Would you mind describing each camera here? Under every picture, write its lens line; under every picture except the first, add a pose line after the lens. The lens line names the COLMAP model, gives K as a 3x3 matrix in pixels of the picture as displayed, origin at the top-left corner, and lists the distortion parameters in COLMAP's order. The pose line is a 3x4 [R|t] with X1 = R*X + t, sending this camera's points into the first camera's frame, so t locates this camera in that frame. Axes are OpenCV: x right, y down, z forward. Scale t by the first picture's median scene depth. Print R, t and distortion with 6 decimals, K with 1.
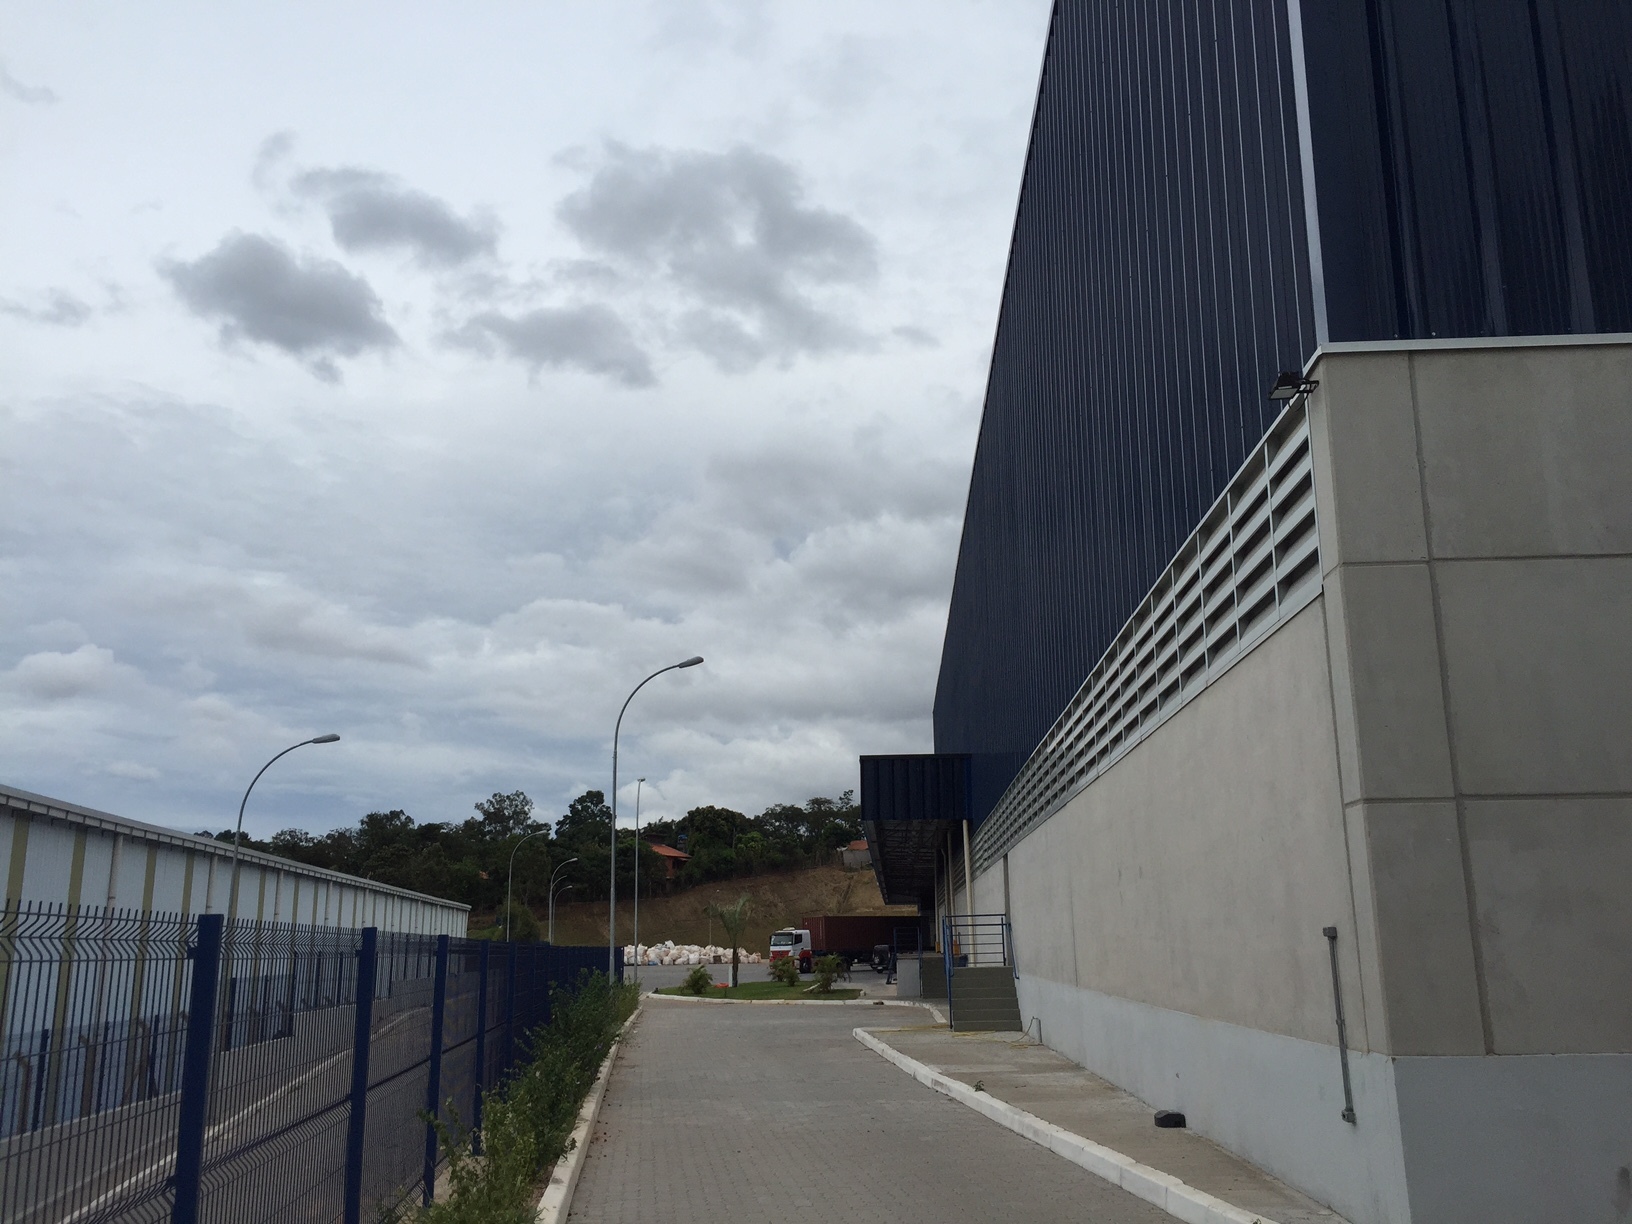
lens RADIAL K [[1365.1, 0, 816.0], [0, 1365.1, 612.0], [0, 0, 1]] dist [0.013361, -0.006314]
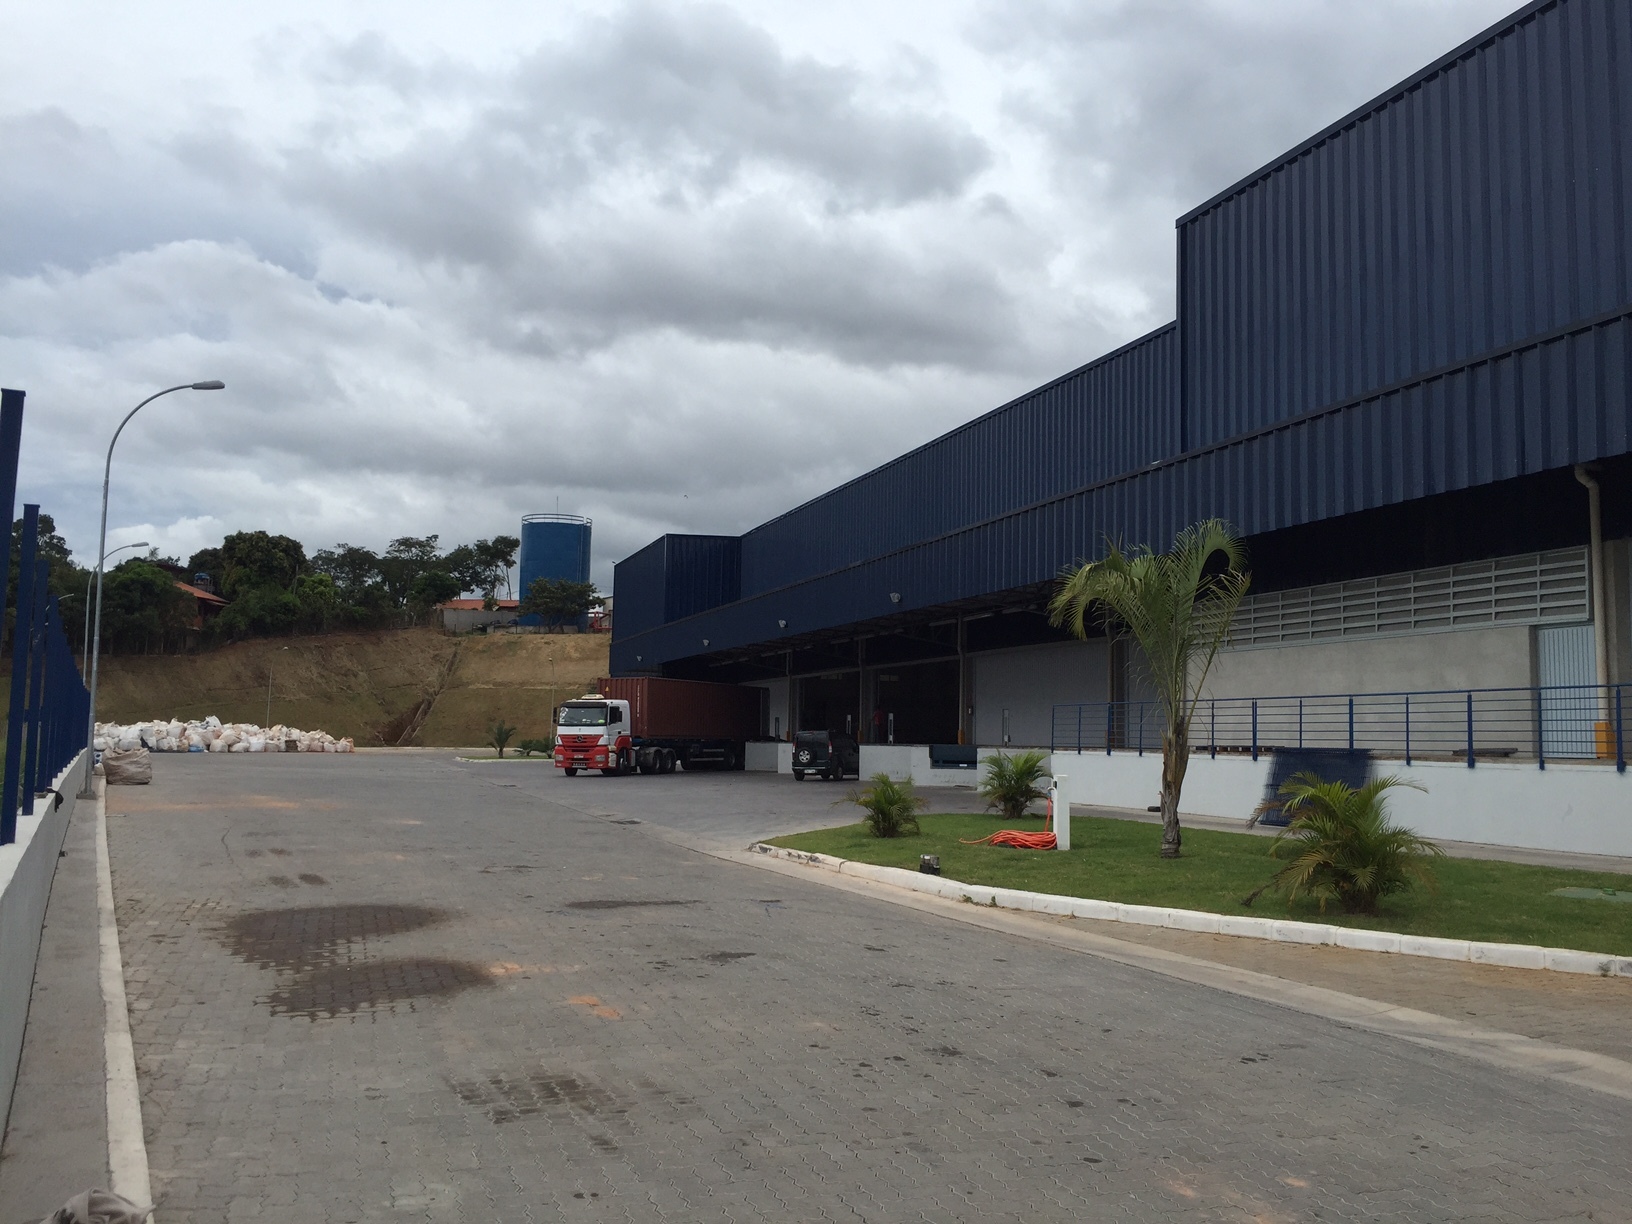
lens RADIAL K [[1365.1, 0, 816.0], [0, 1365.1, 612.0], [0, 0, 1]] dist [0.013361, -0.006314]
pose [[0.923430, 0.065671, 0.378107, -0.091903], [-0.119510, 0.985467, 0.120713, 0.077117], [-0.364685, -0.156657, 0.917858, 0.297942]]
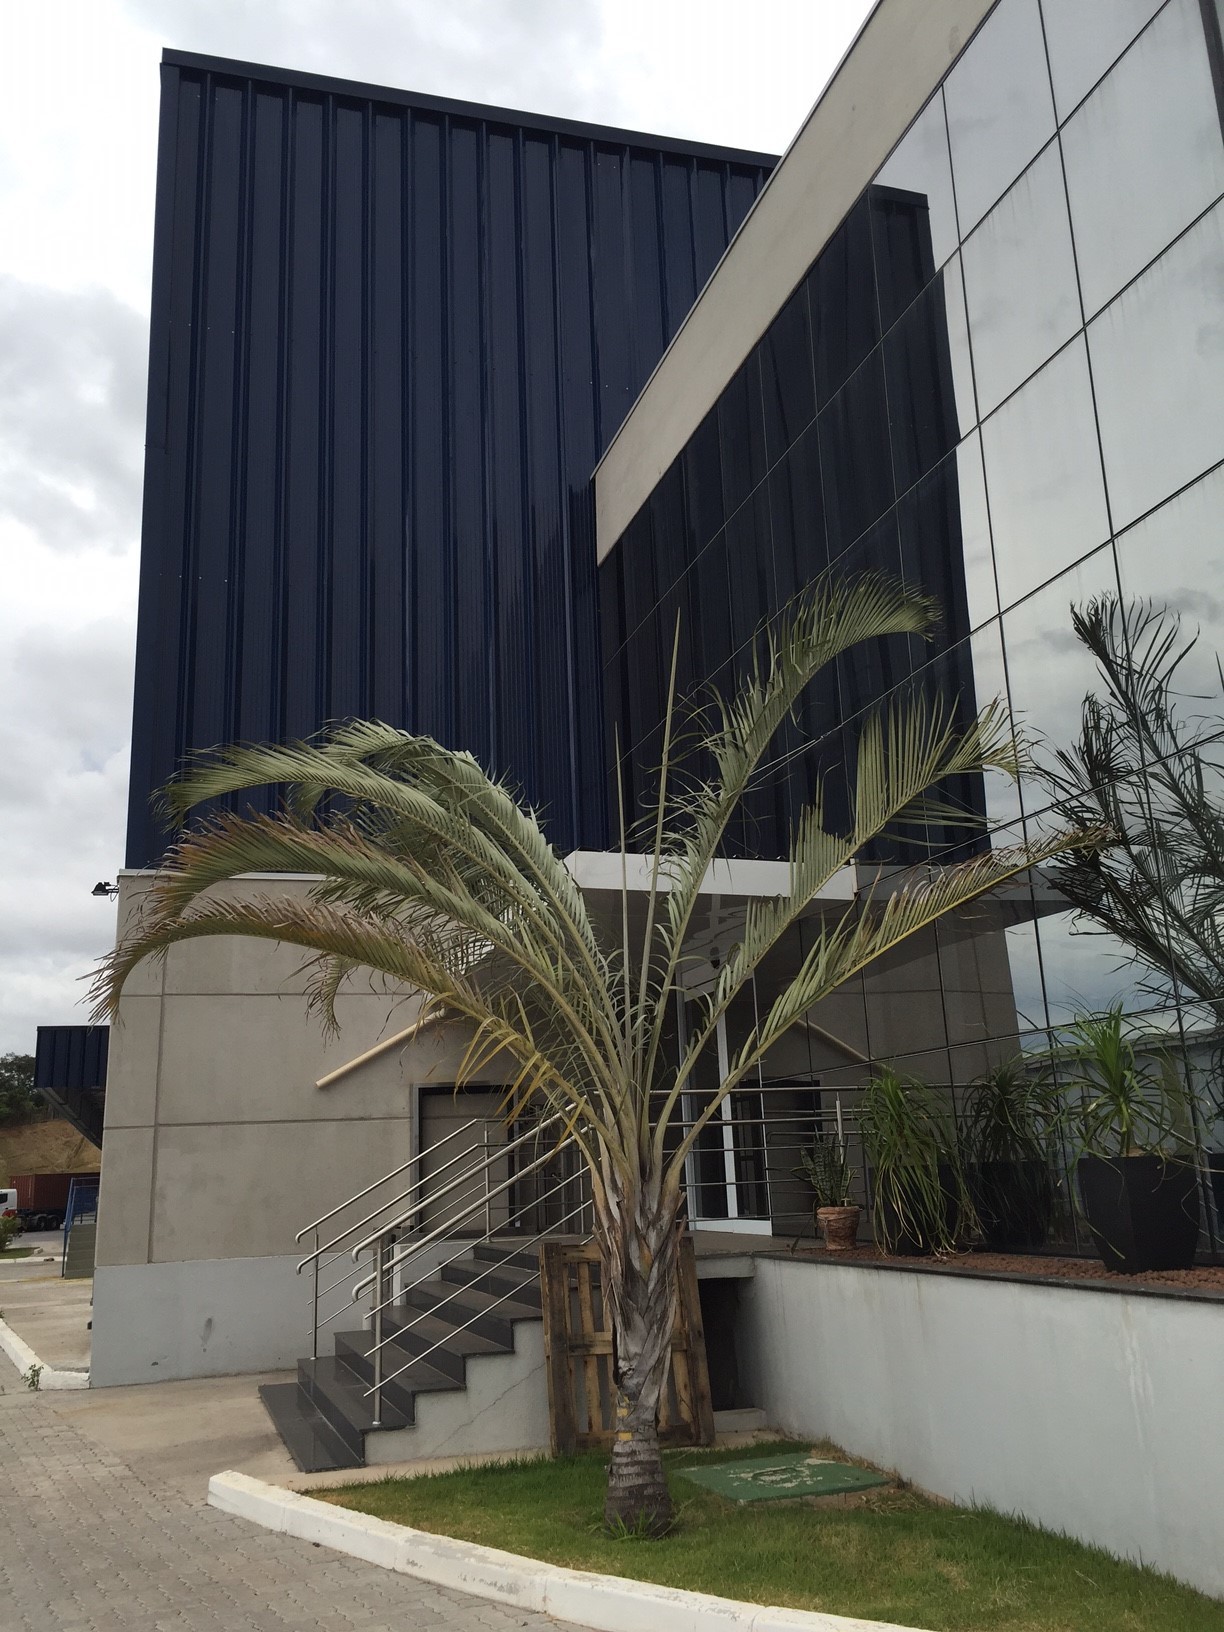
lens RADIAL K [[1365.1, 0, 612.0], [0, 1365.1, 816.0], [0, 0, 1]] dist [0.013361, -0.006314]
pose [[0.931940, 0.066140, 0.356531, 0.015921], [-0.055615, 0.997663, -0.039704, -0.011189], [-0.358323, 0.017173, 0.933440, -0.044209]]
